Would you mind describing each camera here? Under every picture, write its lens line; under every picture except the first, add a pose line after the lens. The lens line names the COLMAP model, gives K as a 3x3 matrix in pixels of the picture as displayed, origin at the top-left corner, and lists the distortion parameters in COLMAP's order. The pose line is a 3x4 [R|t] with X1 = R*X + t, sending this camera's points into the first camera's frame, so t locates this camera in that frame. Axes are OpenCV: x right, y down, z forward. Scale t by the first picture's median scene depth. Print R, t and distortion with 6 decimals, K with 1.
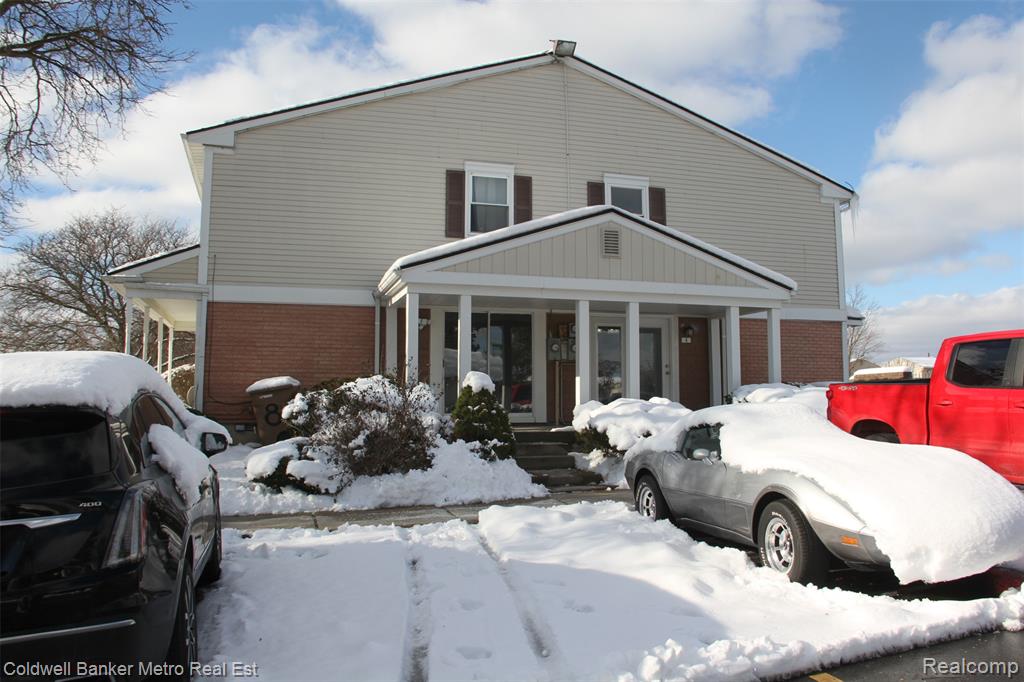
lens RADIAL K [[844.9, 0, 512.0], [0, 844.9, 341.0], [0, 0, 1]] dist [-0.182021, 0.154822]
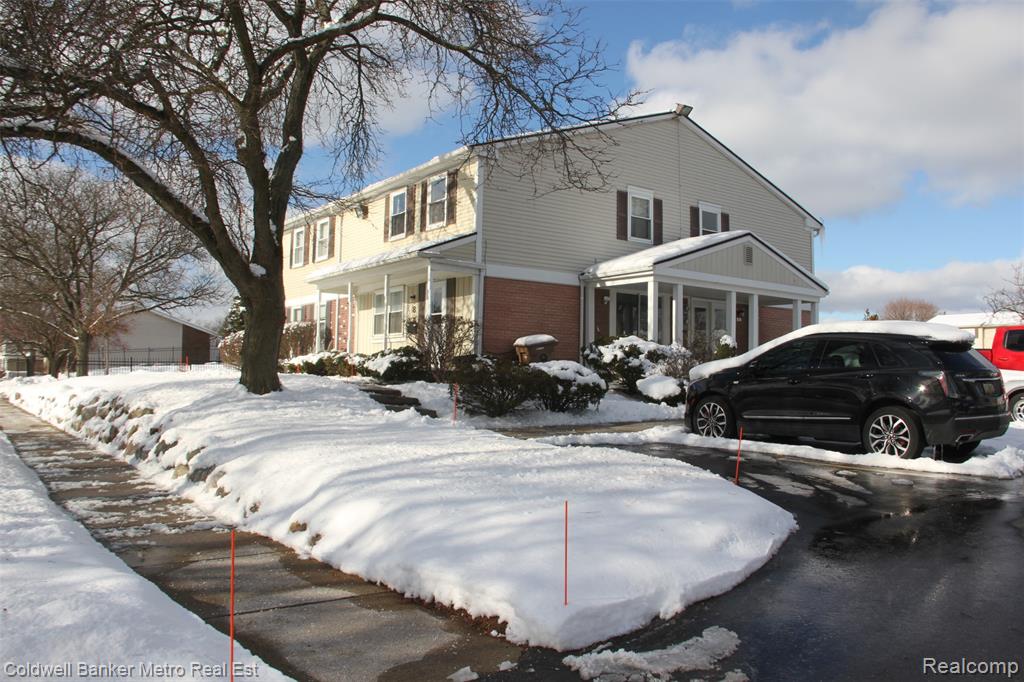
lens RADIAL K [[844.9, 0, 512.0], [0, 844.9, 341.0], [0, 0, 1]] dist [-0.182021, 0.154822]
pose [[0.943456, 0.032855, 0.329865, -0.667482], [-0.043605, 0.998730, 0.025241, 0.017469], [-0.328617, -0.038198, 0.943691, -0.256025]]
